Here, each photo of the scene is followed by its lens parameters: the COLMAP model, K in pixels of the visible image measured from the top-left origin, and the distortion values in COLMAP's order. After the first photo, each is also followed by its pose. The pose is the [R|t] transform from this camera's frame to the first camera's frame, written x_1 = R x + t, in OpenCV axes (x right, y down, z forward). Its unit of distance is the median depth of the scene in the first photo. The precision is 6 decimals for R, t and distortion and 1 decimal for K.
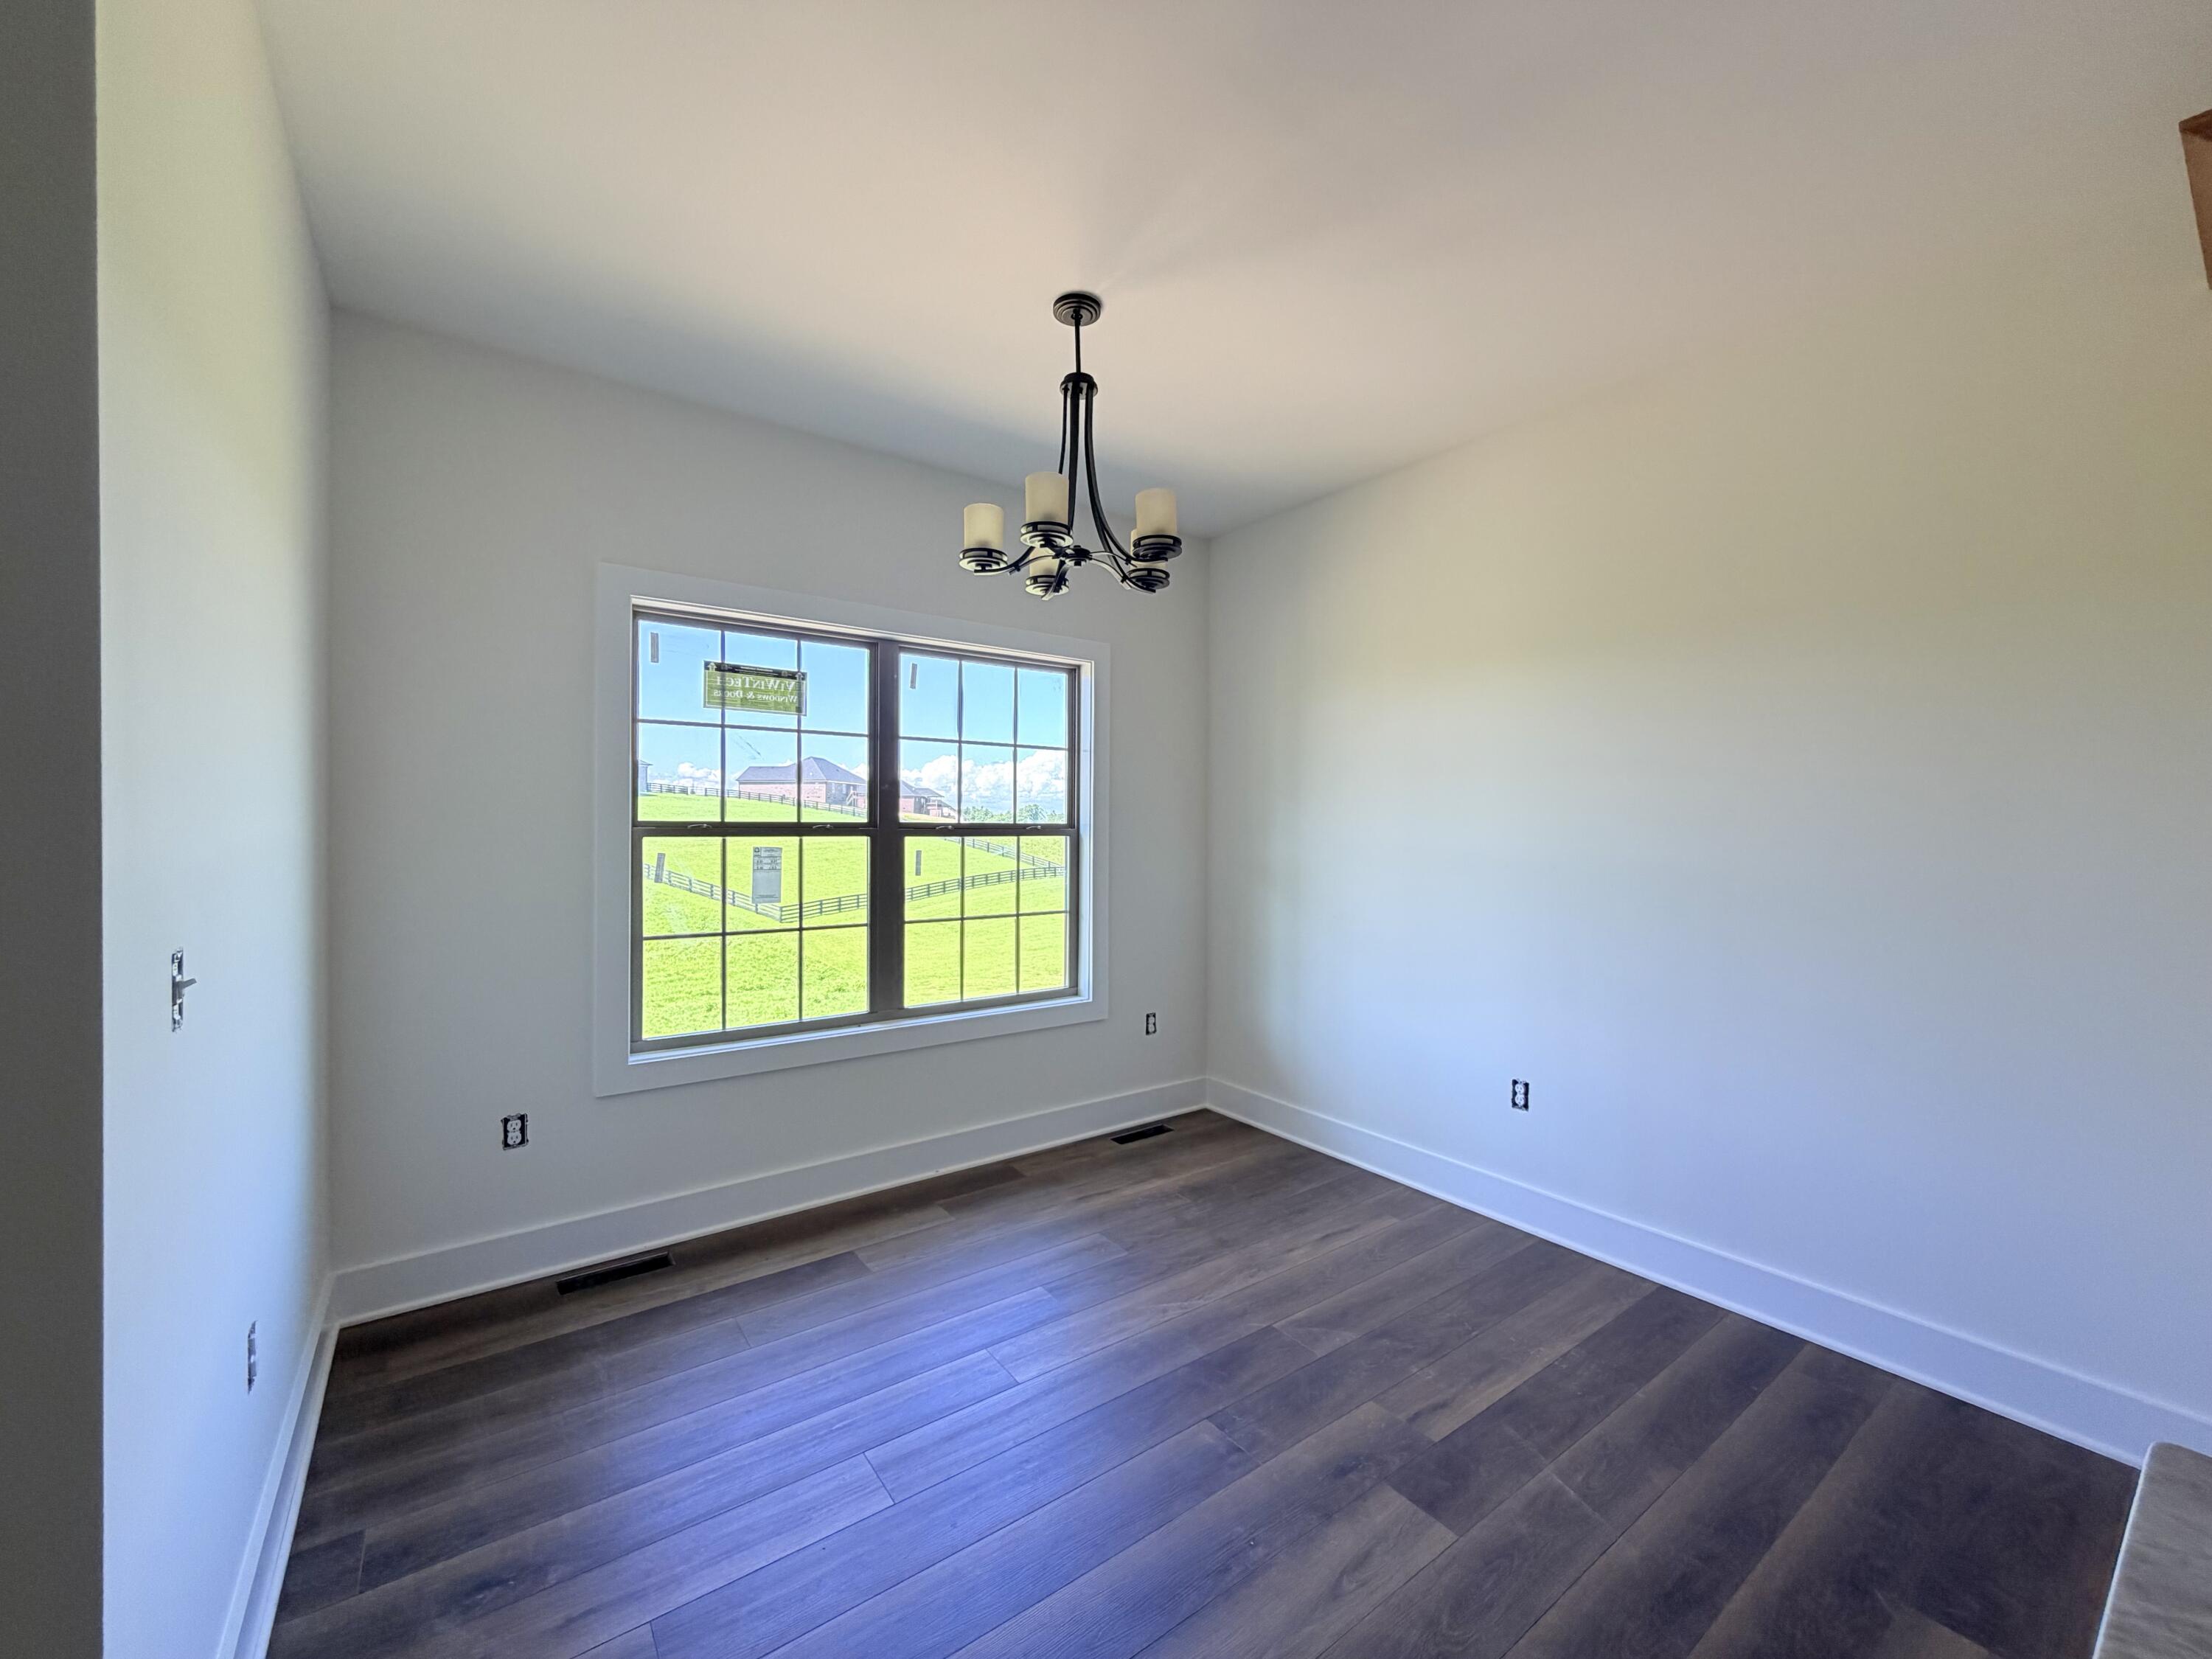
lens RADIAL K [[878.9, 0, 1104.0], [0, 878.9, 834.2], [0, 0, 1]] dist [0.004451, 0.000172]
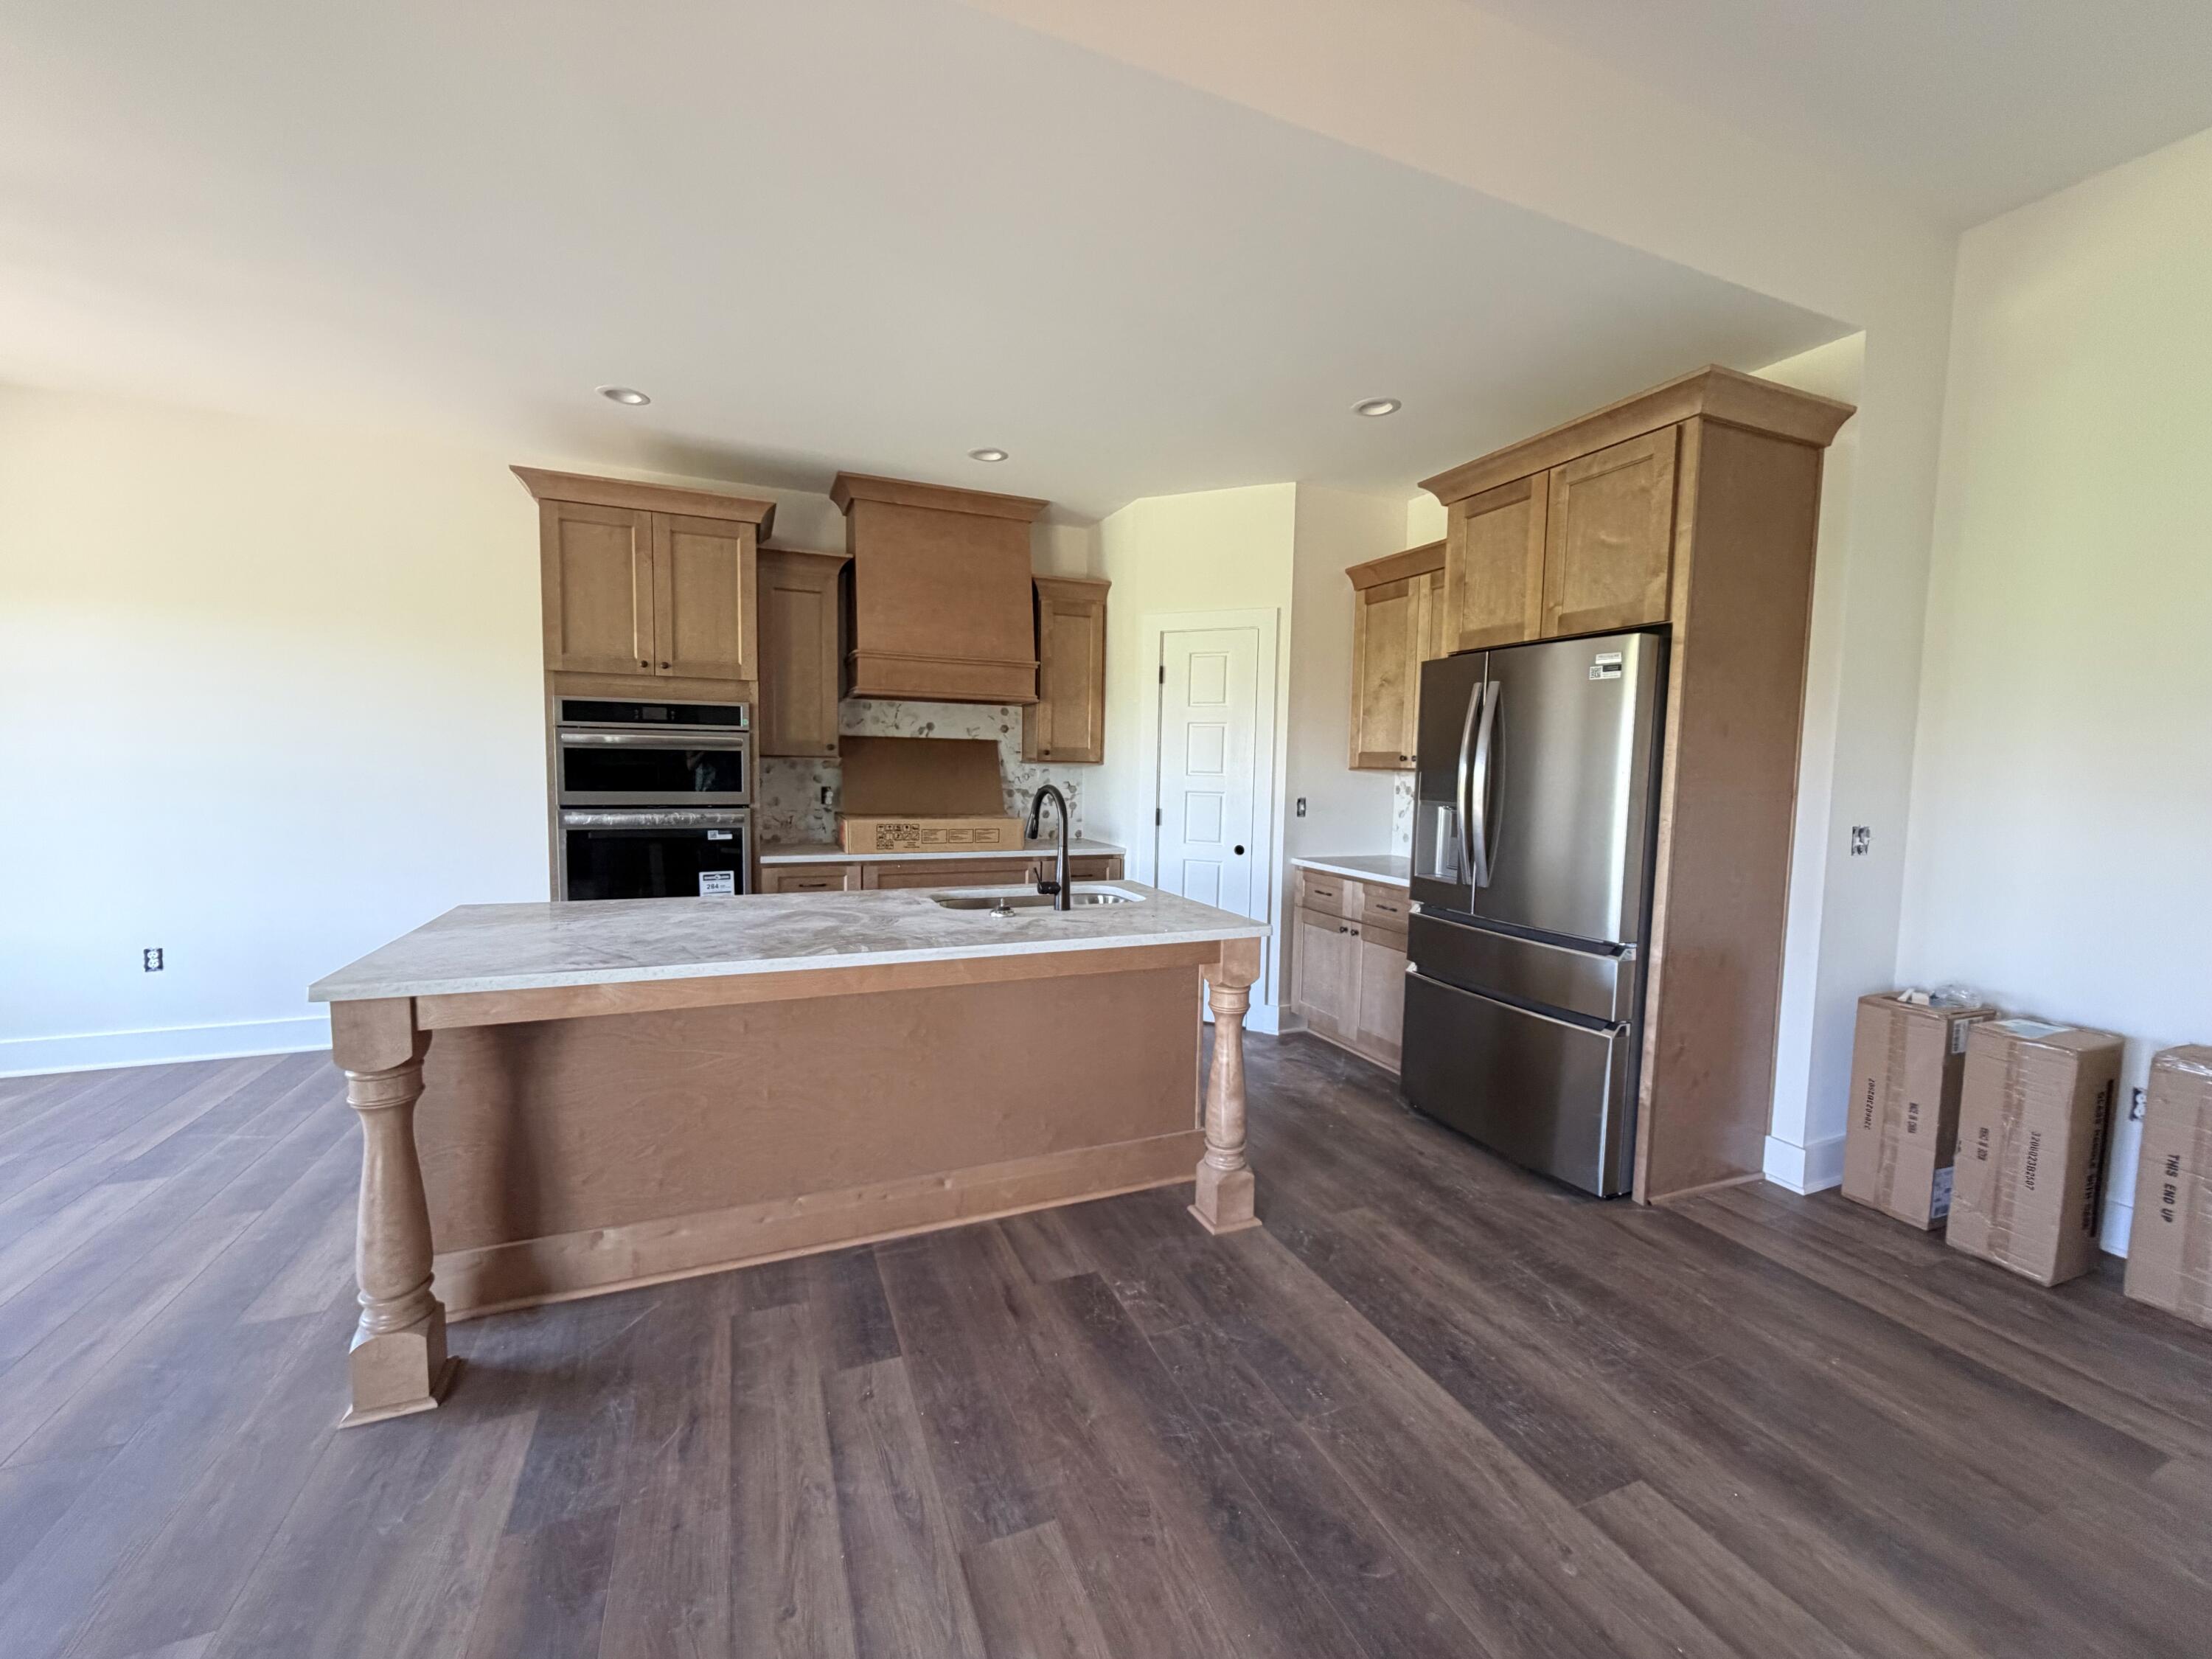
lens RADIAL K [[878.9, 0, 1101.0], [0, 878.9, 829.6], [0, 0, 1]] dist [0.004451, 0.000172]
pose [[0.236068, -0.091805, 0.967390, -0.343590], [-0.000671, 0.995512, 0.094637, -0.003321], [-0.971736, -0.022990, 0.234947, -0.502537]]
